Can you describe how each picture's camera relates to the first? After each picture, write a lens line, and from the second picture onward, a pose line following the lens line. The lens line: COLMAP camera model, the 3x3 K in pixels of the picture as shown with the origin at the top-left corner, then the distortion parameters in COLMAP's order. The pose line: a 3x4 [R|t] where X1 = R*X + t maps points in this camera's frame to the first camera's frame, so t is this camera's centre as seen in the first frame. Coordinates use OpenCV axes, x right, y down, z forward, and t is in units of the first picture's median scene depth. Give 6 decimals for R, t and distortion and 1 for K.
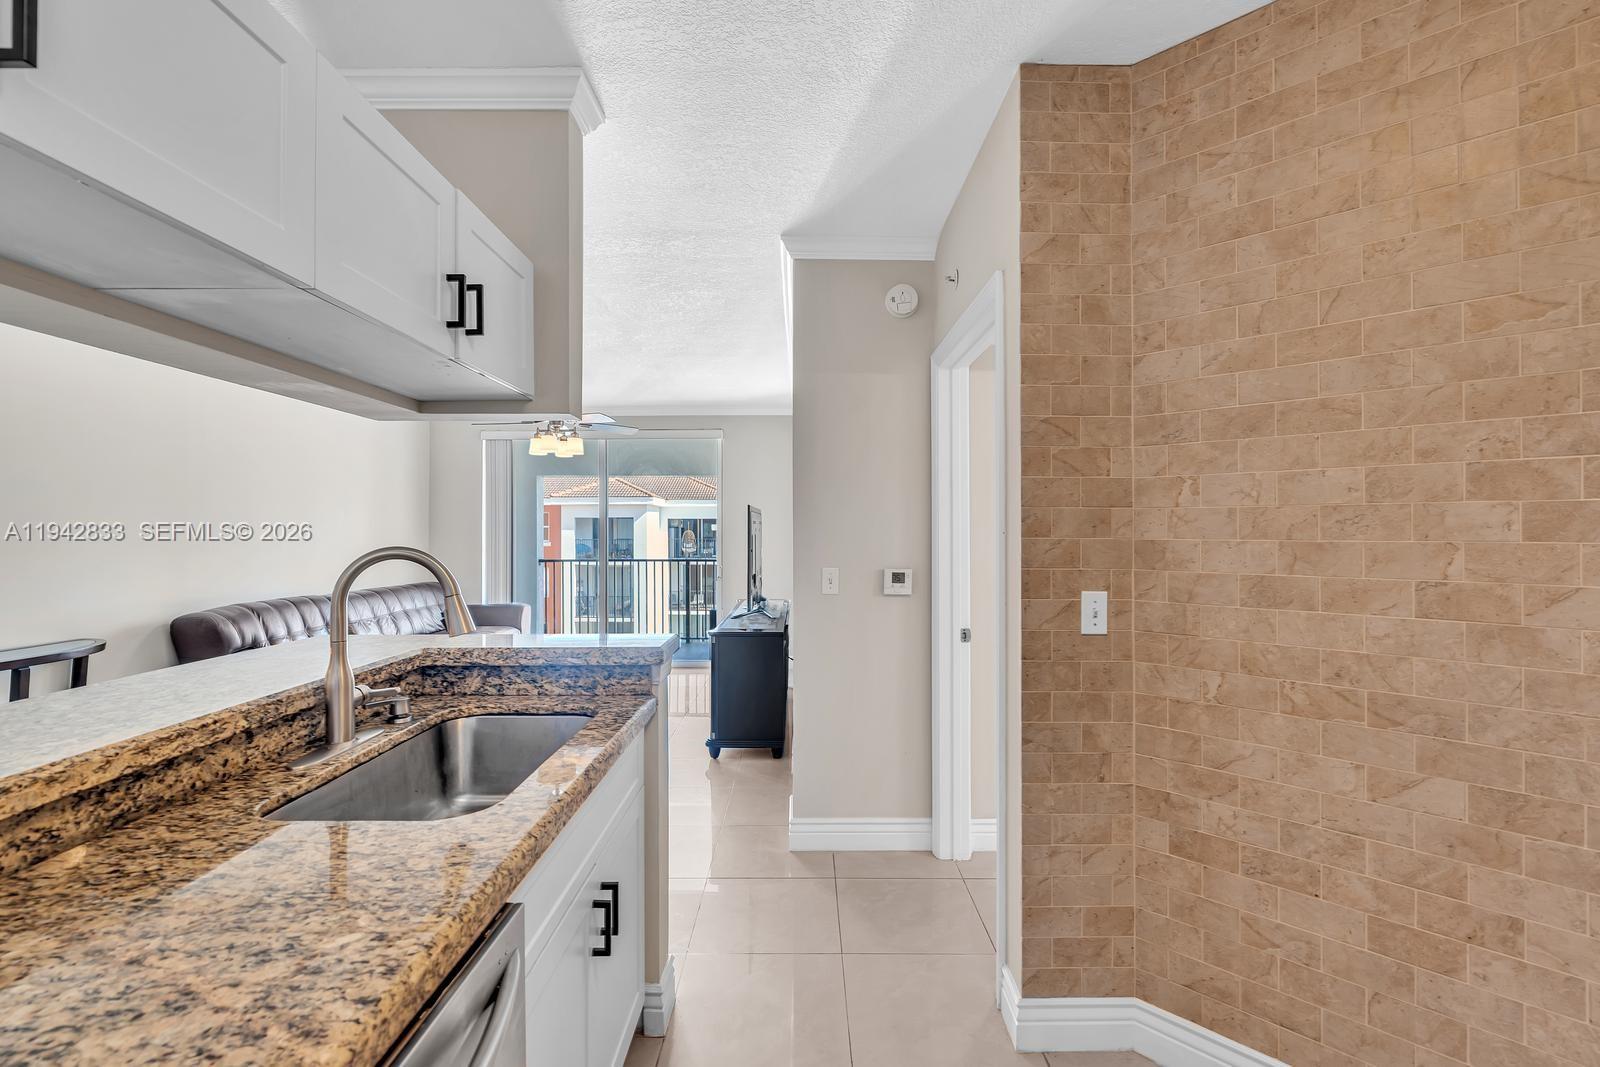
lens RADIAL K [[712.6, 0, 803.7], [0, 712.6, 529.1], [0, 0, 1]] dist [-0.010461, 0.003224]
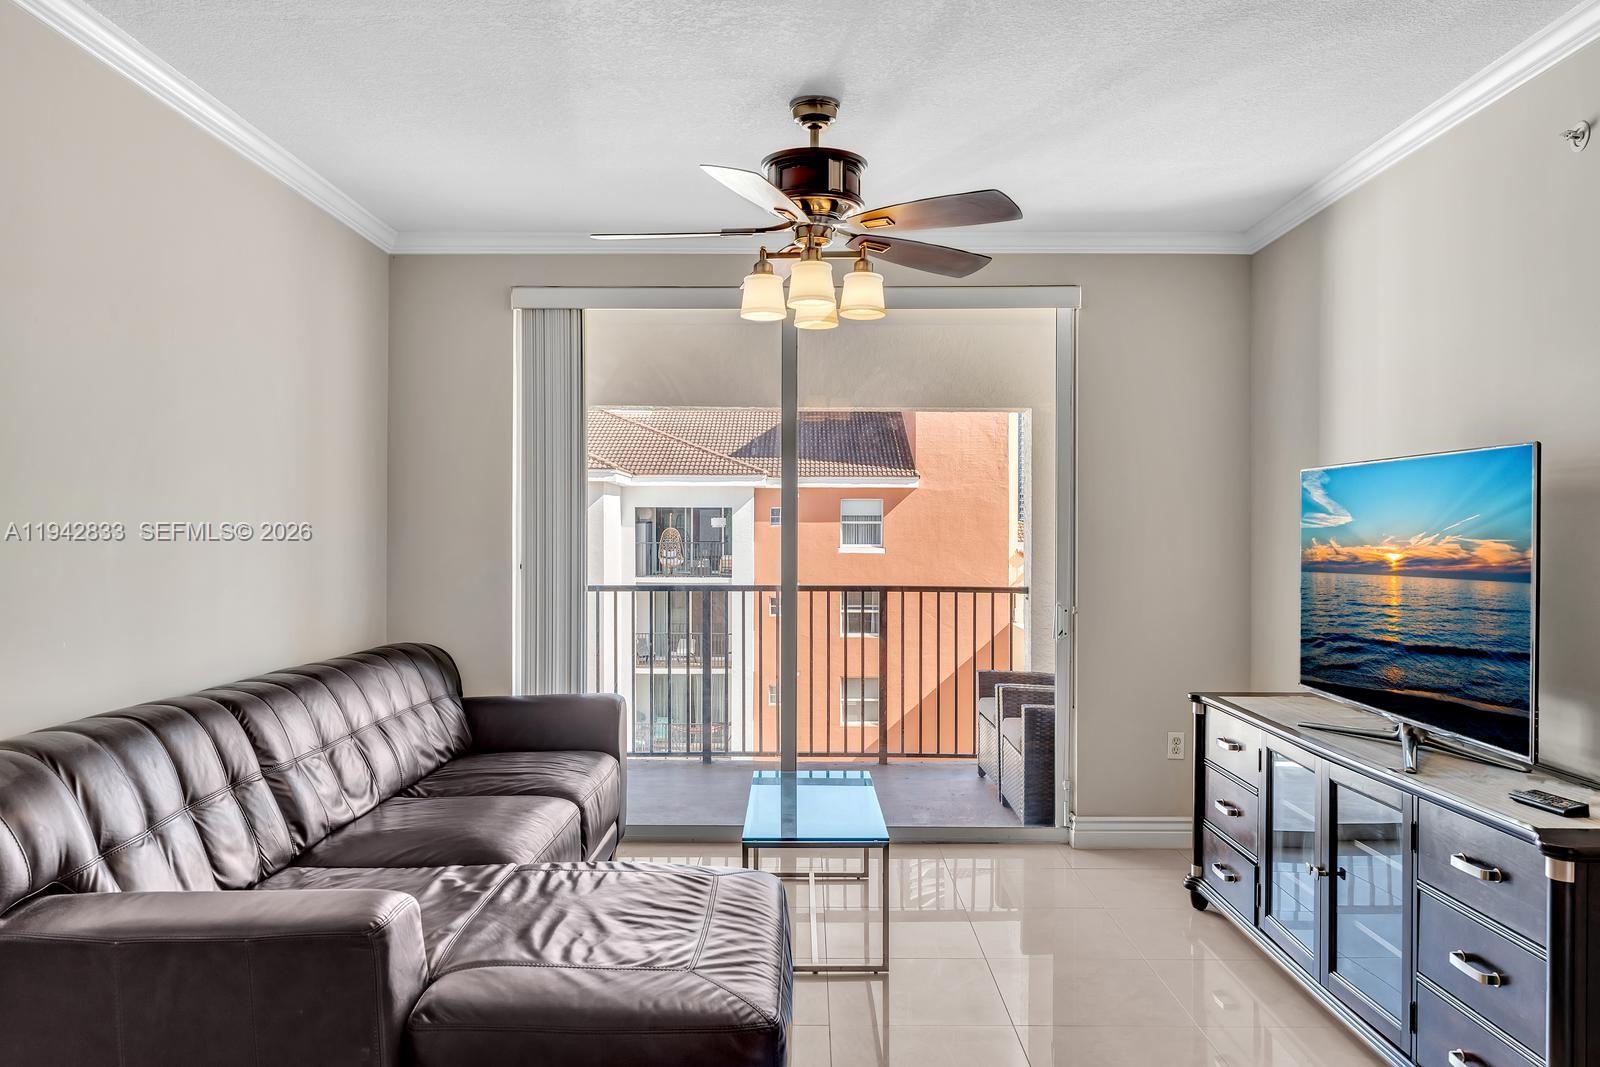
lens RADIAL K [[1174.7, 0, 796.4], [0, 1174.7, 534.0], [0, 0, 1]] dist [-0.003012, -0.006361]
pose [[0.999909, 0.003051, -0.013104, -1.025167], [-0.002969, 0.999976, 0.006251, 0.016697], [0.013123, -0.006211, 0.999895, 1.116354]]
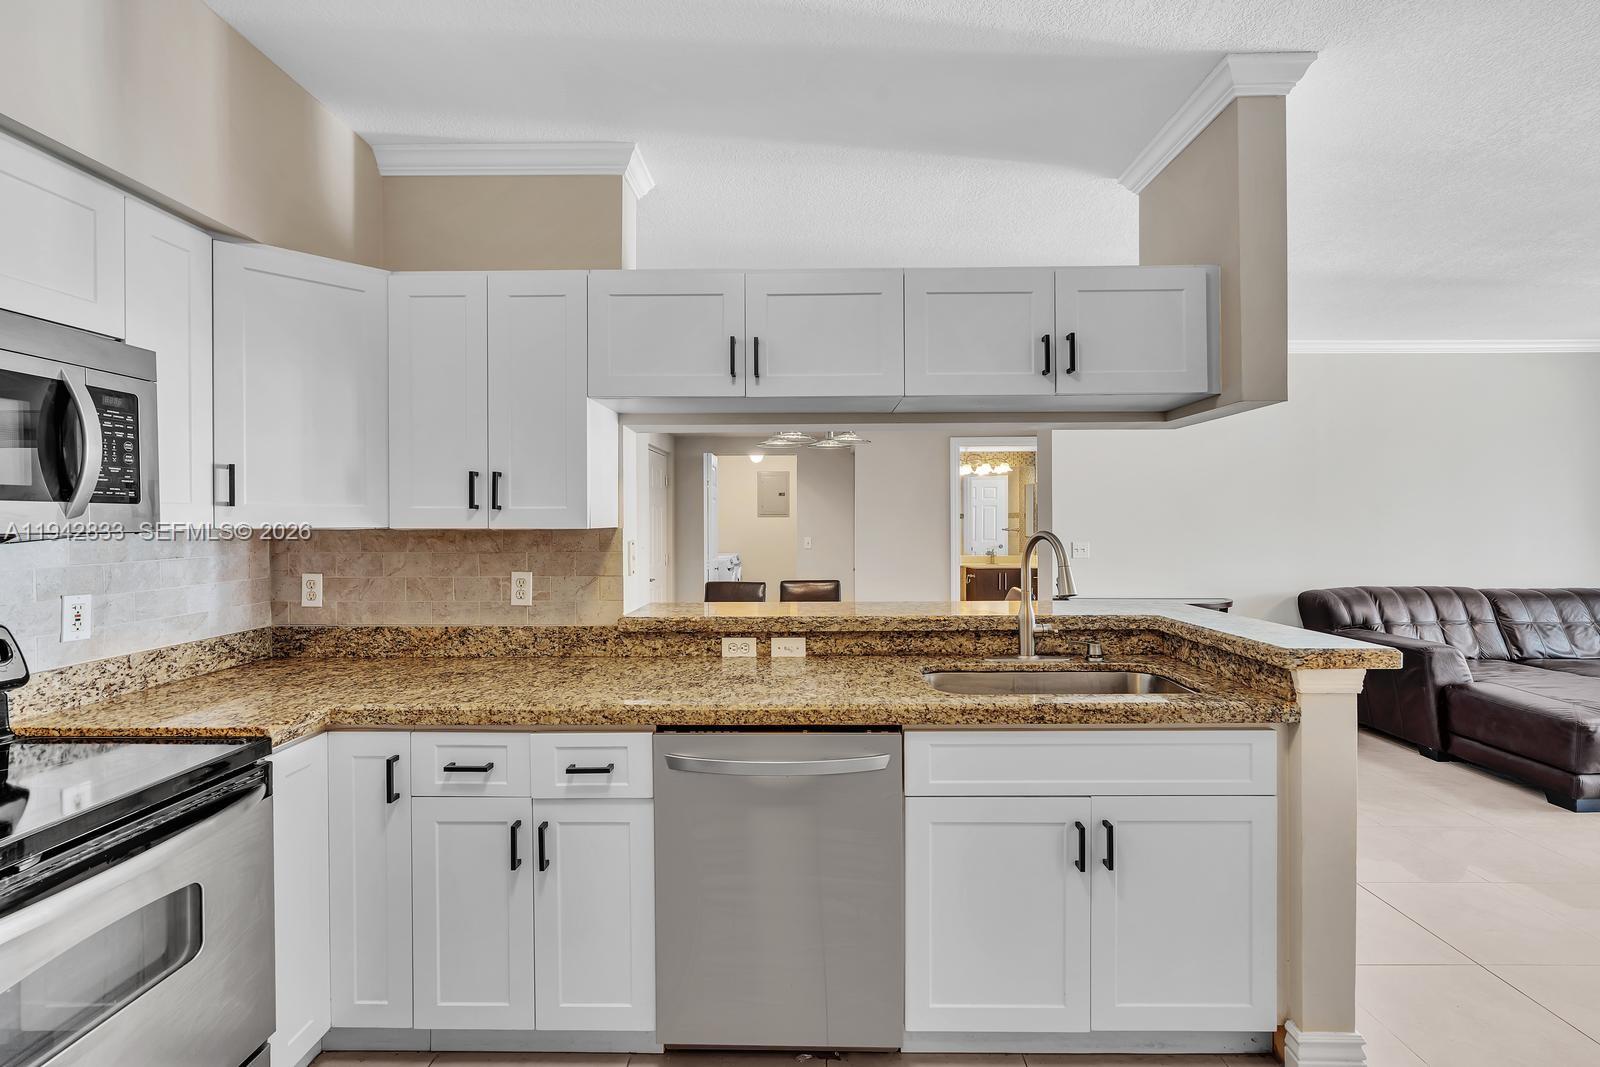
lens RADIAL K [[712.6, 0, 801.4], [0, 712.6, 534.9], [0, 0, 1]] dist [-0.010461, 0.003224]
pose [[-0.018409, 0.018054, -0.999668, 0.683712], [0.007873, 0.999809, 0.017912, 0.002807], [0.999800, -0.007540, -0.018547, 0.406228]]
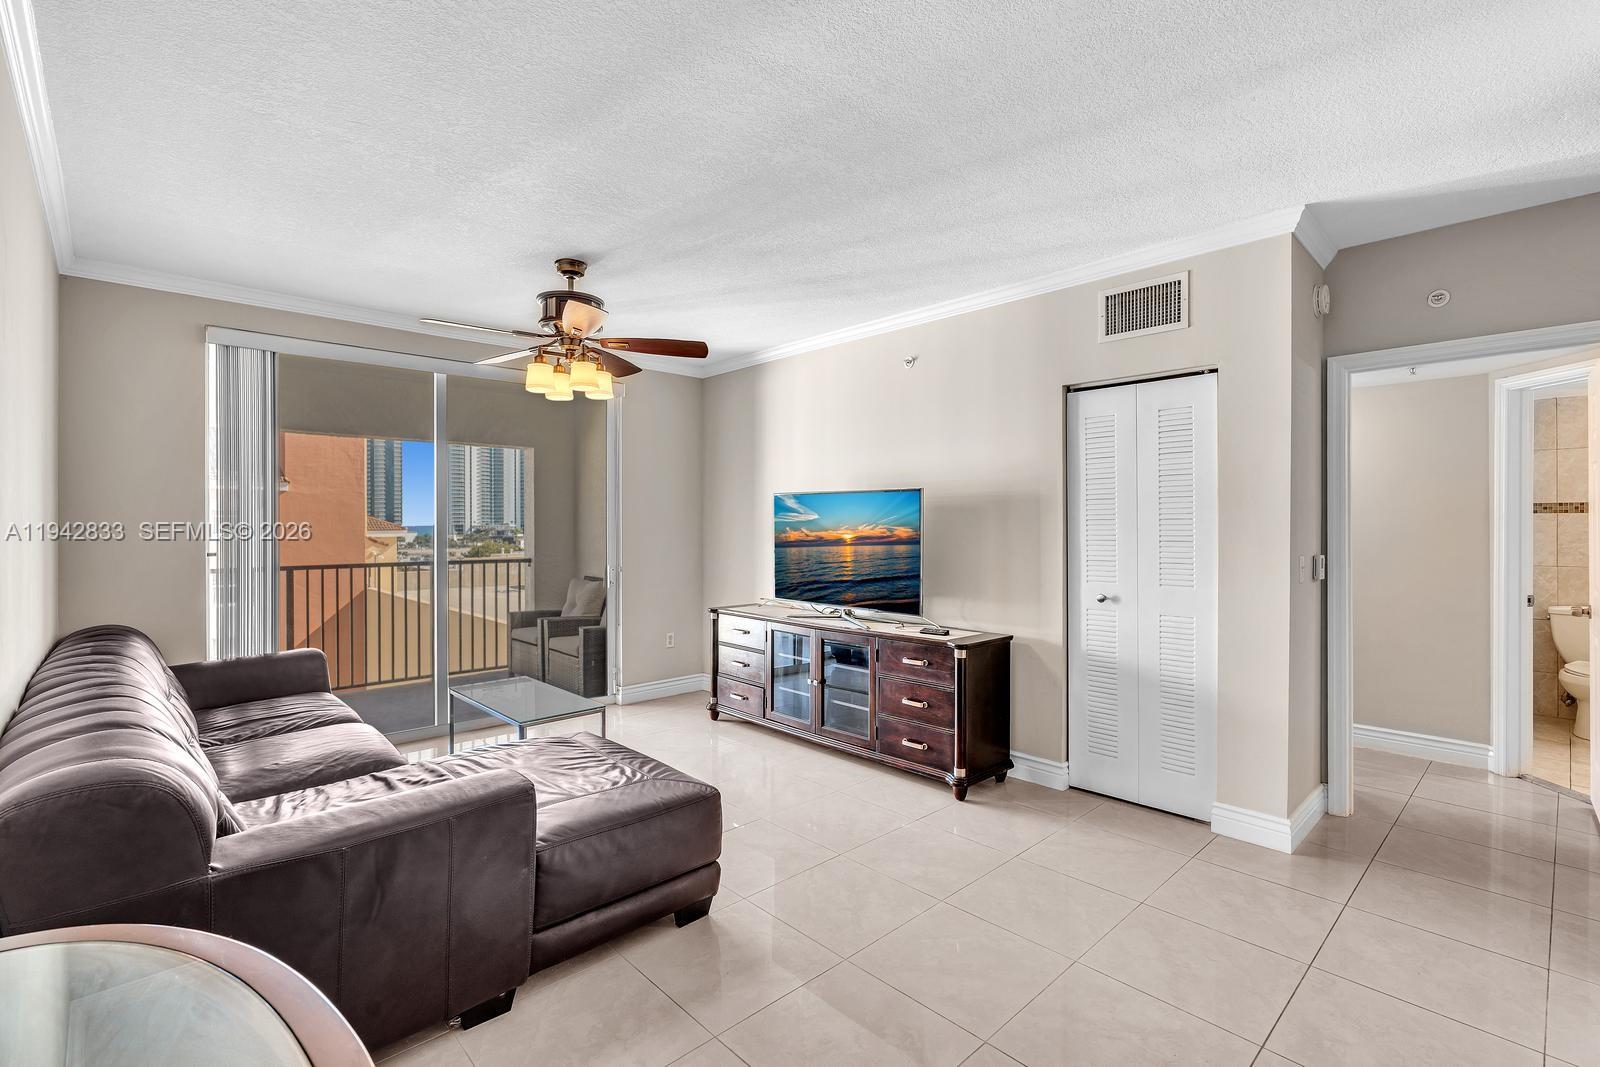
lens RADIAL K [[732.7, 0, 800.4], [0, 732.7, 530.1], [0, 0, 1]] dist [-0.008788, 0.002429]
pose [[0.736681, -0.007346, 0.676200, -1.859996], [-0.001662, 0.999918, 0.012673, 0.010693], [-0.676238, -0.010460, 0.736609, 1.177636]]
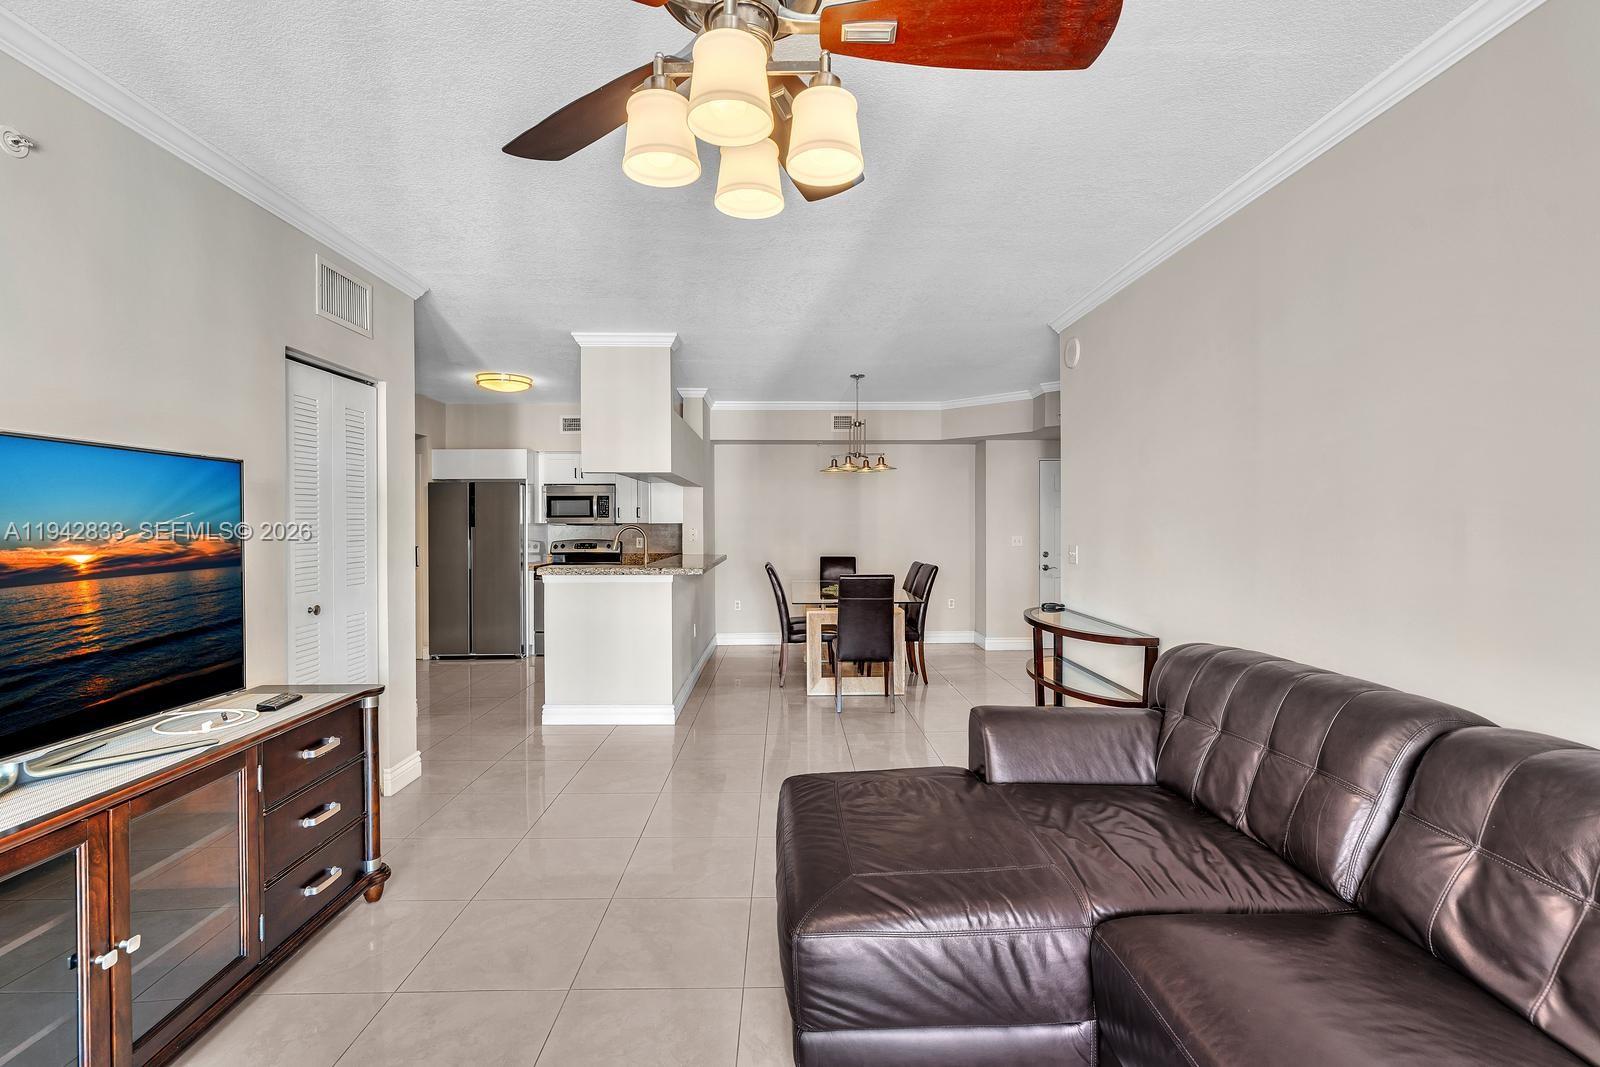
lens RADIAL K [[732.7, 0, 806.7], [0, 732.7, 531.9], [0, 0, 1]] dist [-0.008788, 0.002429]
pose [[-0.999865, 0.002144, -0.016304, -1.085730], [0.001979, 0.999947, 0.010136, 0.016028], [0.016325, 0.010102, -0.999816, 3.647505]]
